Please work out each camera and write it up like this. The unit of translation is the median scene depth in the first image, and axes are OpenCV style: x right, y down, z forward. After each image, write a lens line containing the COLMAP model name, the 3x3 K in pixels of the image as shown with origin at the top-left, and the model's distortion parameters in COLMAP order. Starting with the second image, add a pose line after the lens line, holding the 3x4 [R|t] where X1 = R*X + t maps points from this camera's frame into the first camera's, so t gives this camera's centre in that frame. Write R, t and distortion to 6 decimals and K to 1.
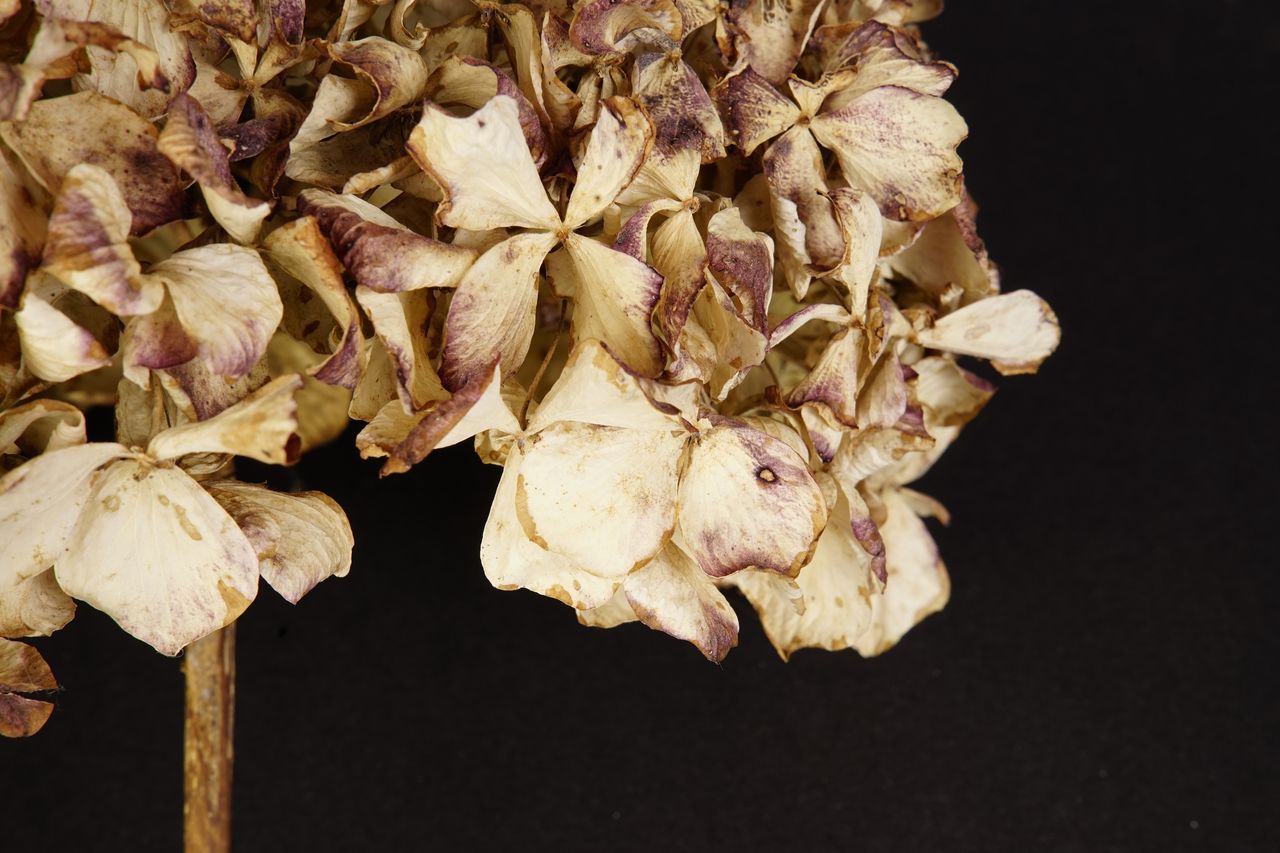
lens RADIAL K [[2393.8, 0, 638.8], [0, 2393.8, 425.2], [0, 0, 1]] dist [0.166689, 0.000000]
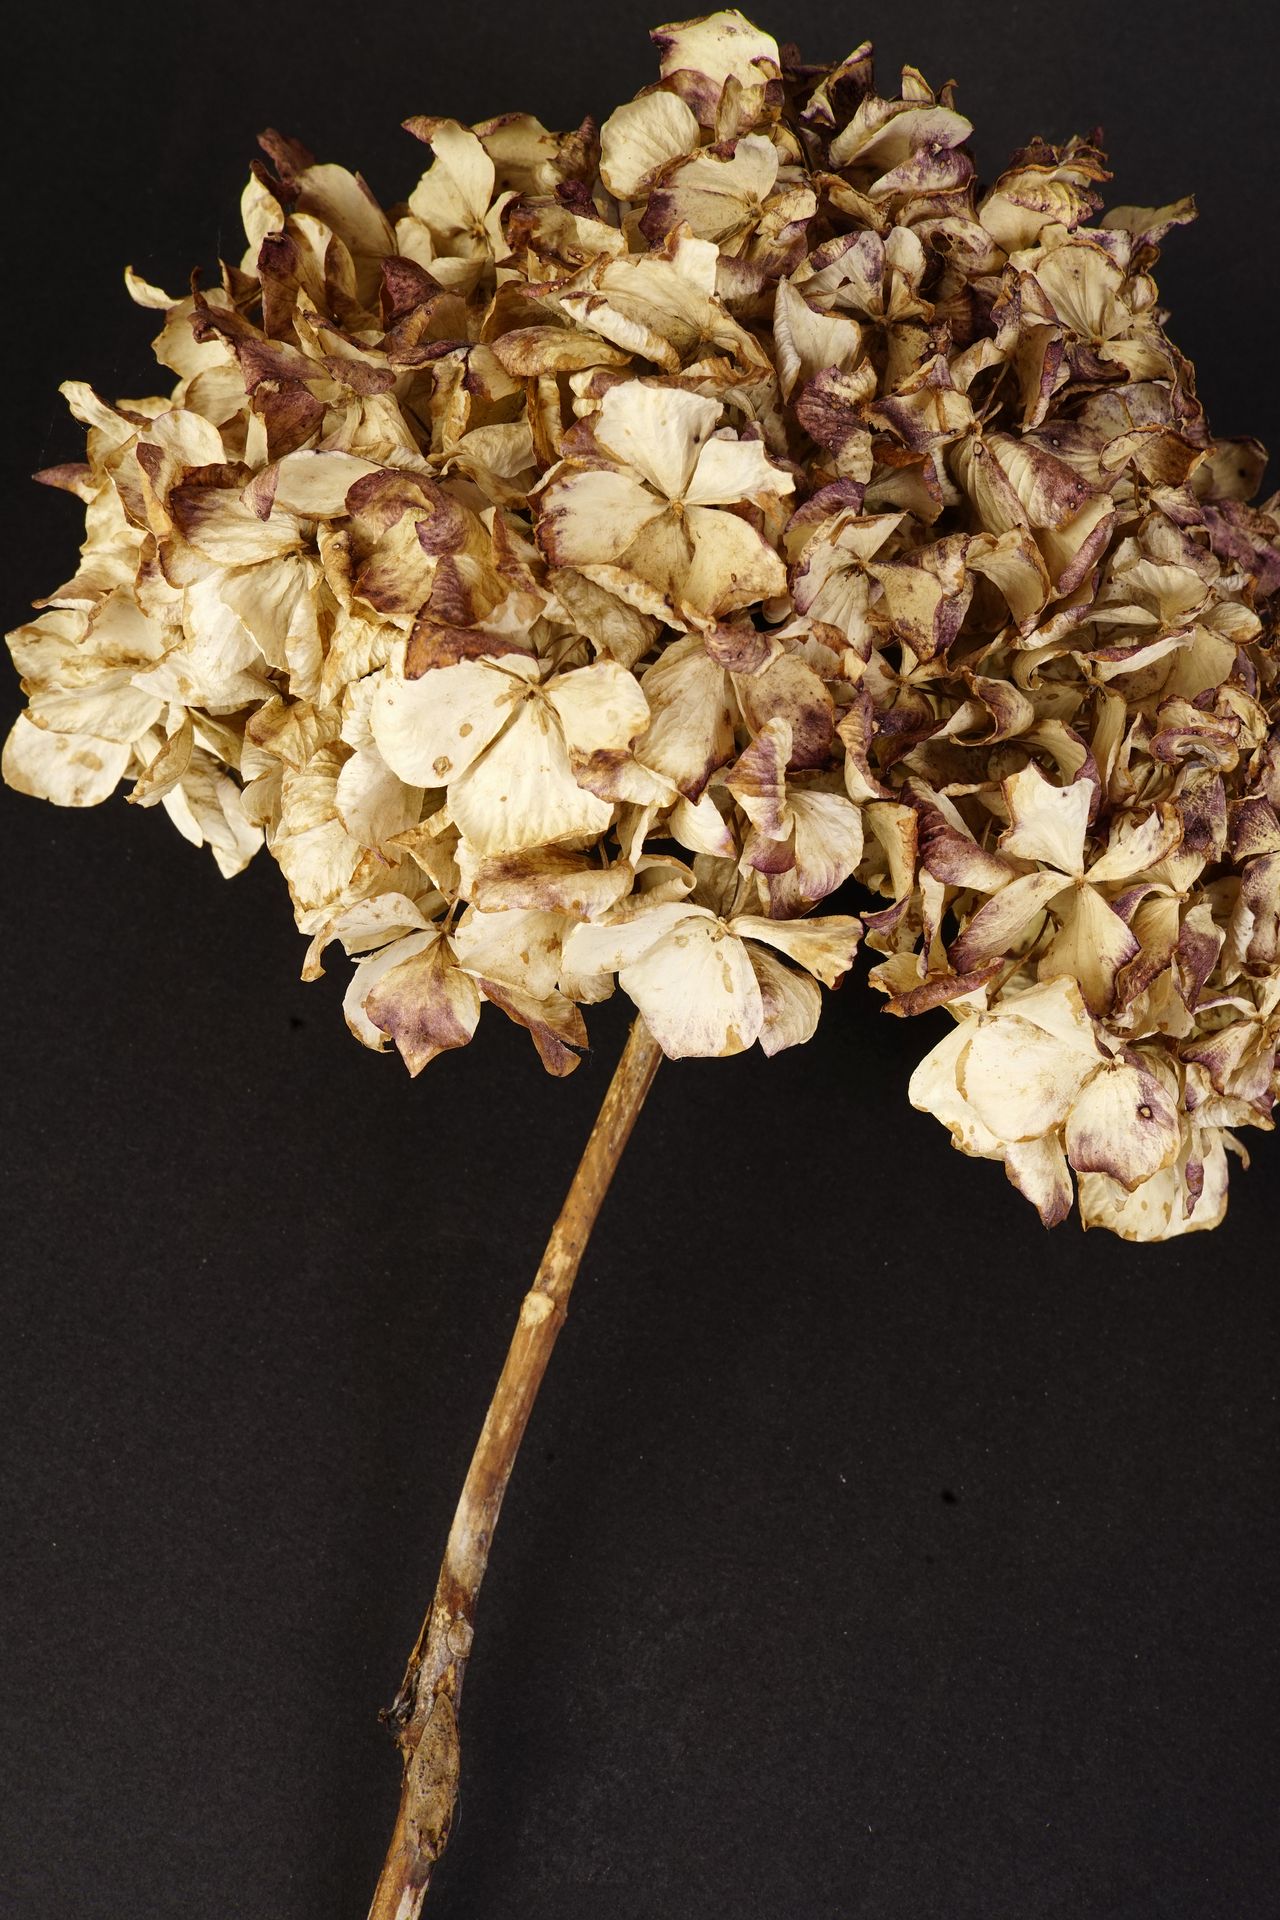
lens RADIAL K [[2371.3, 0, 643.9], [0, 2371.3, 958.1], [0, 0, 1]] dist [0.061398, 0.000000]
pose [[0.911943, 0.402960, -0.077350, -0.128534], [-0.393717, 0.912438, 0.111547, -0.092277], [0.115526, -0.071270, 0.990744, -0.278430]]
